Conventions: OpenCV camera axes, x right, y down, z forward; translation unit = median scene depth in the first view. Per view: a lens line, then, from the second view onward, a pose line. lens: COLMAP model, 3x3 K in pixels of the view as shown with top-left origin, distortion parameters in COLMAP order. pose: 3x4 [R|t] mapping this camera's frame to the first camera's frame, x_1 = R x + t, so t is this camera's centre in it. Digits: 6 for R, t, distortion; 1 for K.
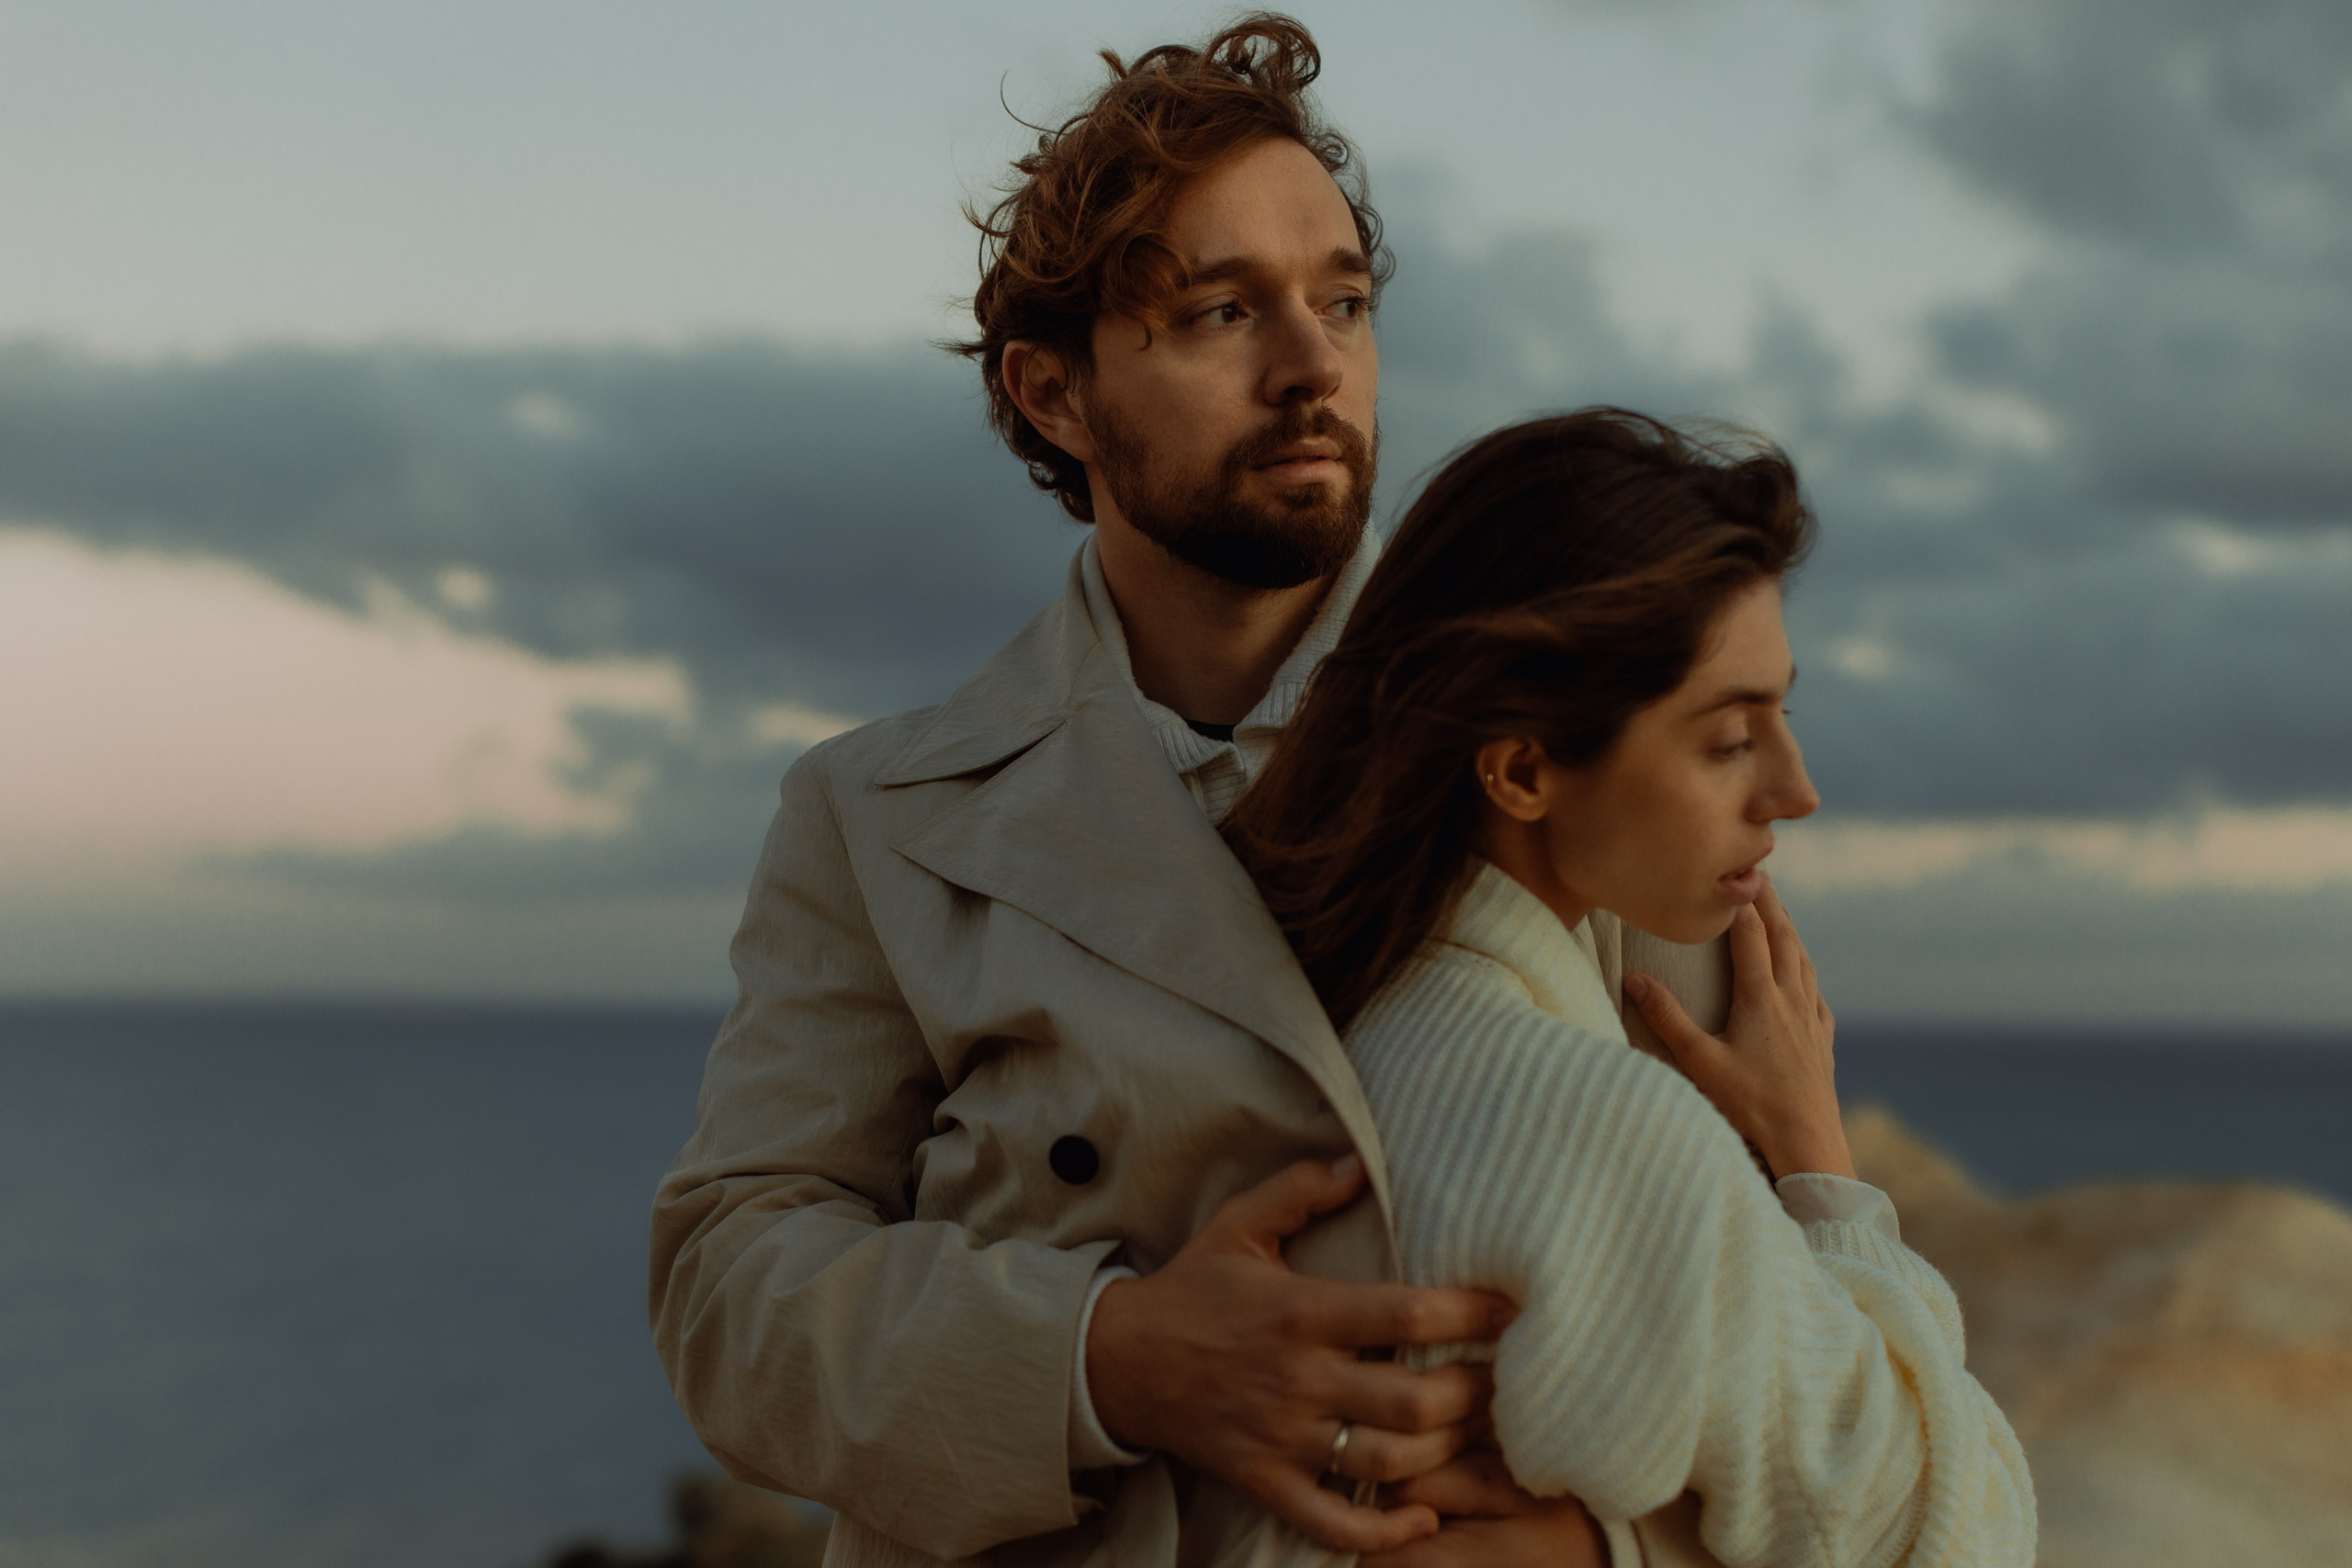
lens RADIAL K [[3367.4, 0, 1176.0], [0, 3367.4, 784.0], [0, 0, 1]] dist [0.032458, -0.079802]
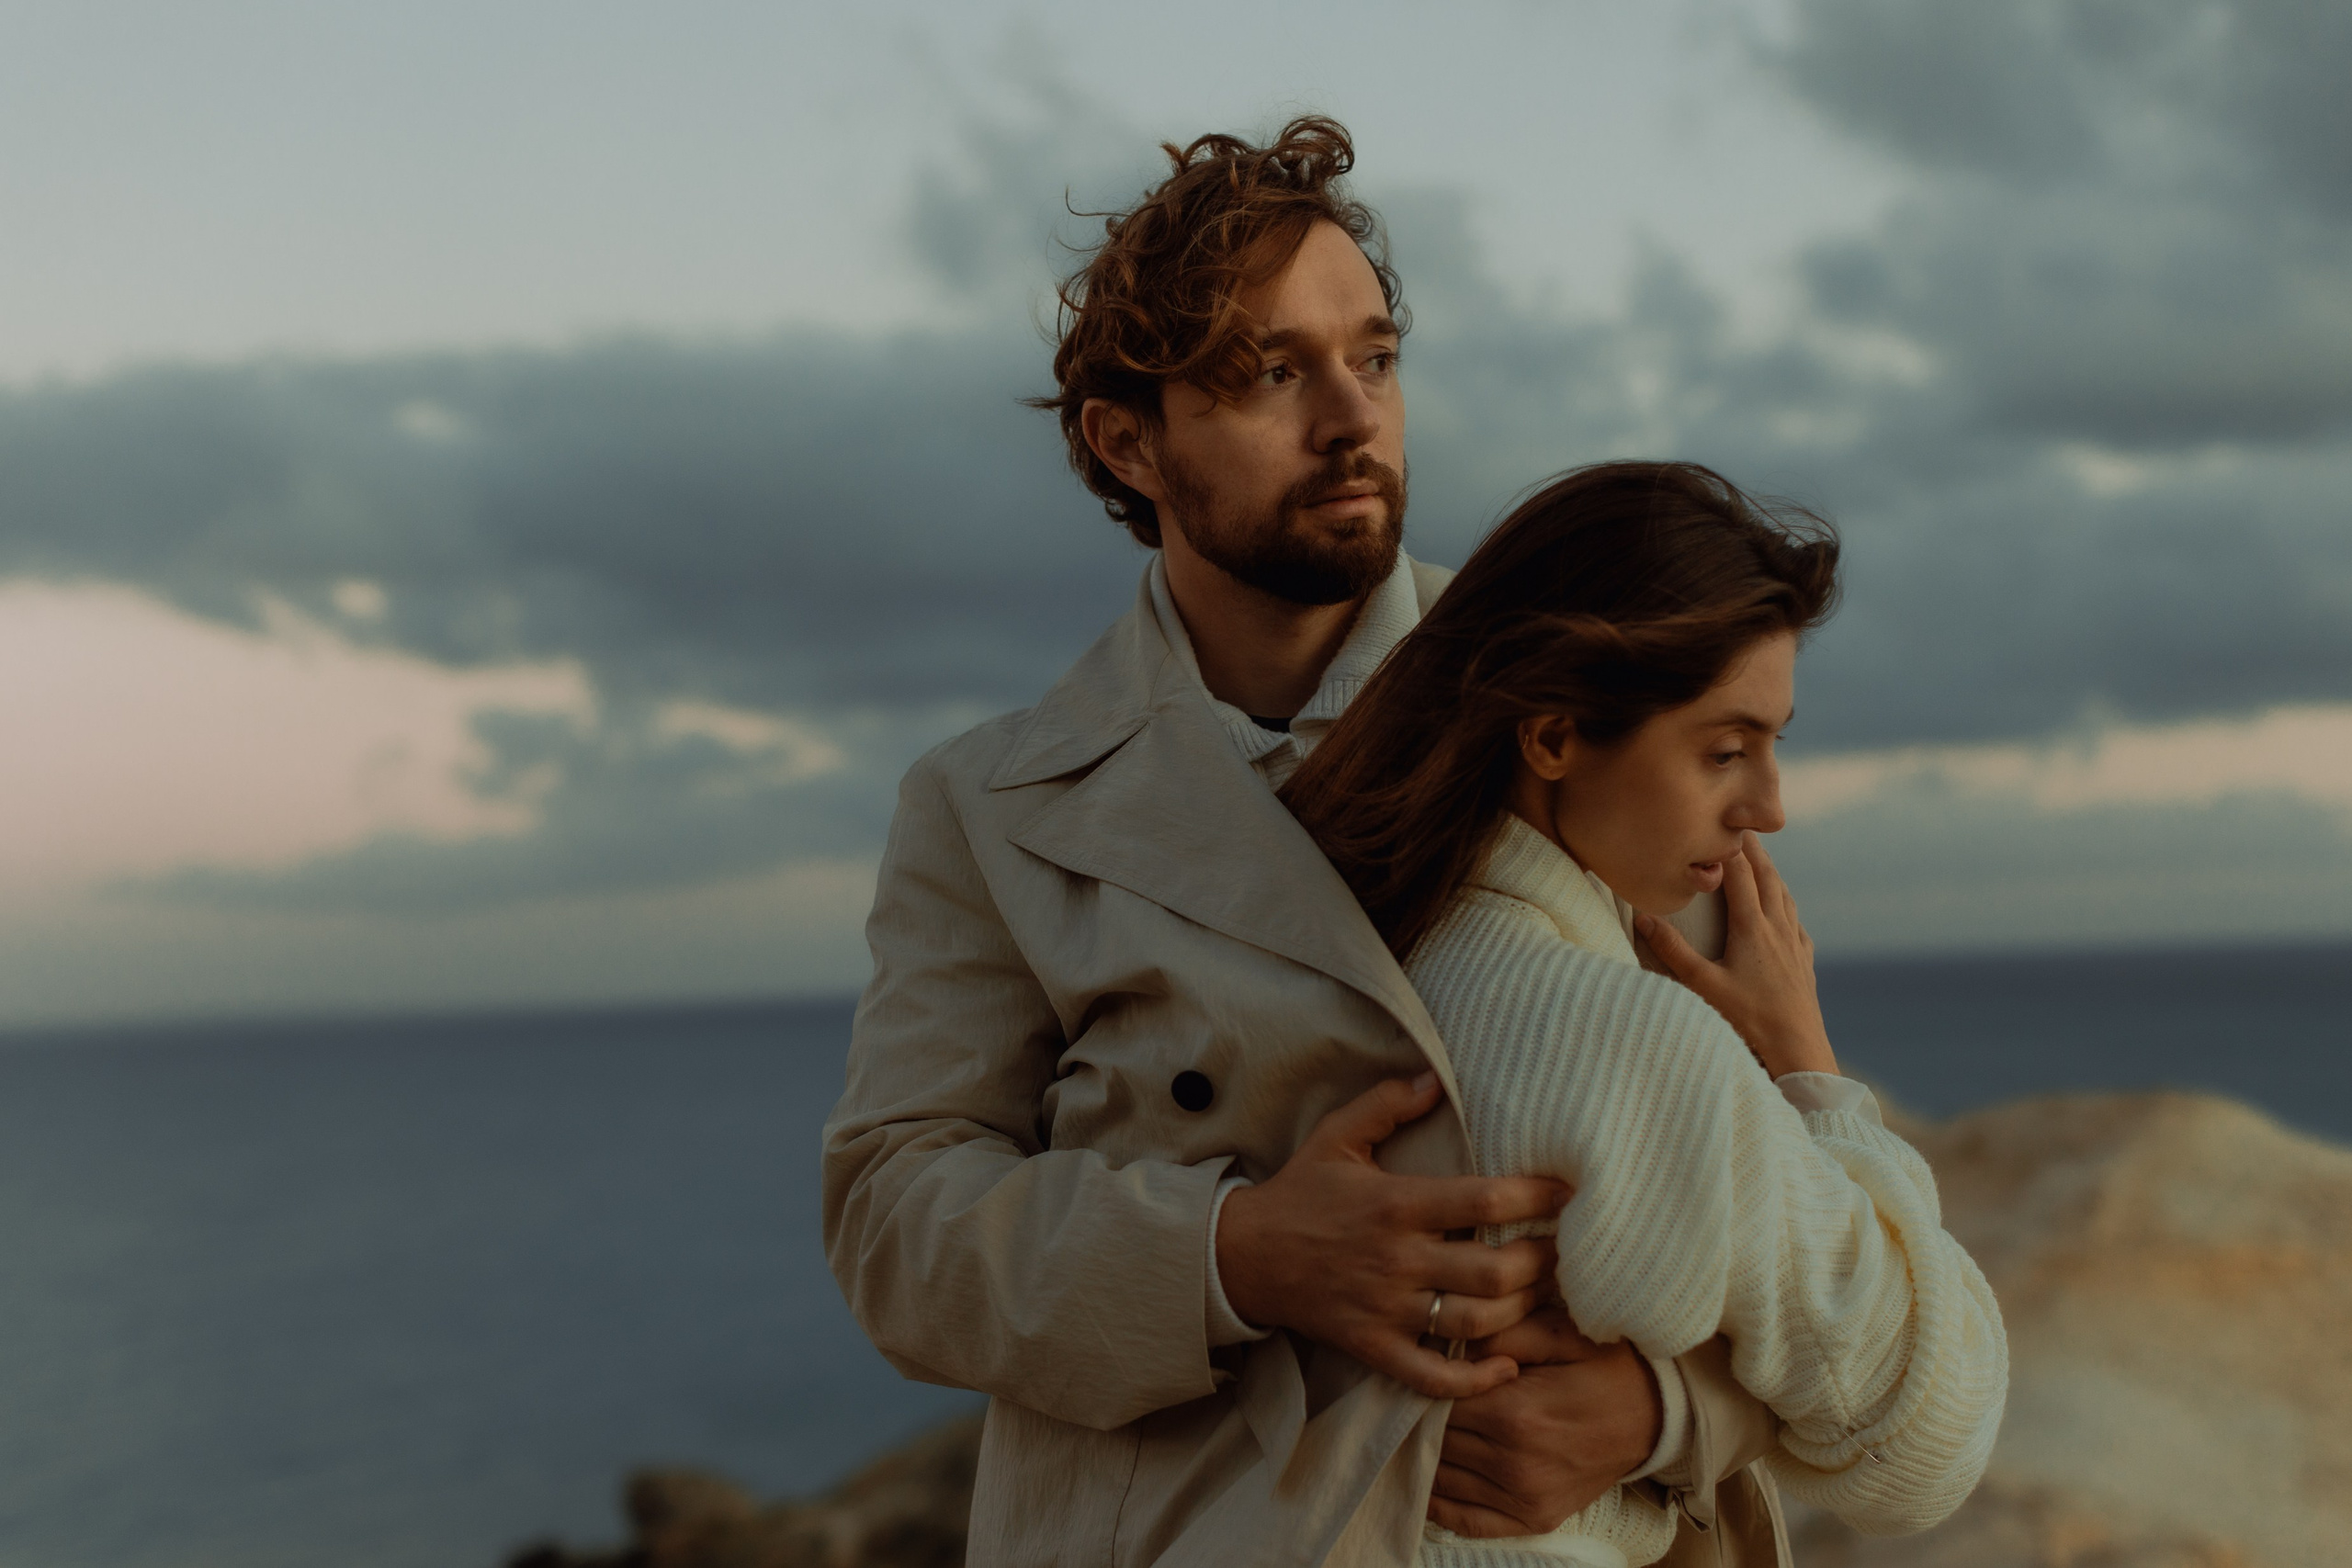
lens RADIAL K [[3350.9, 0, 1181.4], [0, 3350.9, 735.6], [0, 0, 1]] dist [0.024323, 0.005777]
pose [[0.998099, -0.054490, 0.028805, -0.059673], [0.054647, 0.998495, -0.004674, -0.008367], [-0.028507, 0.006240, 0.999574, -0.184076]]
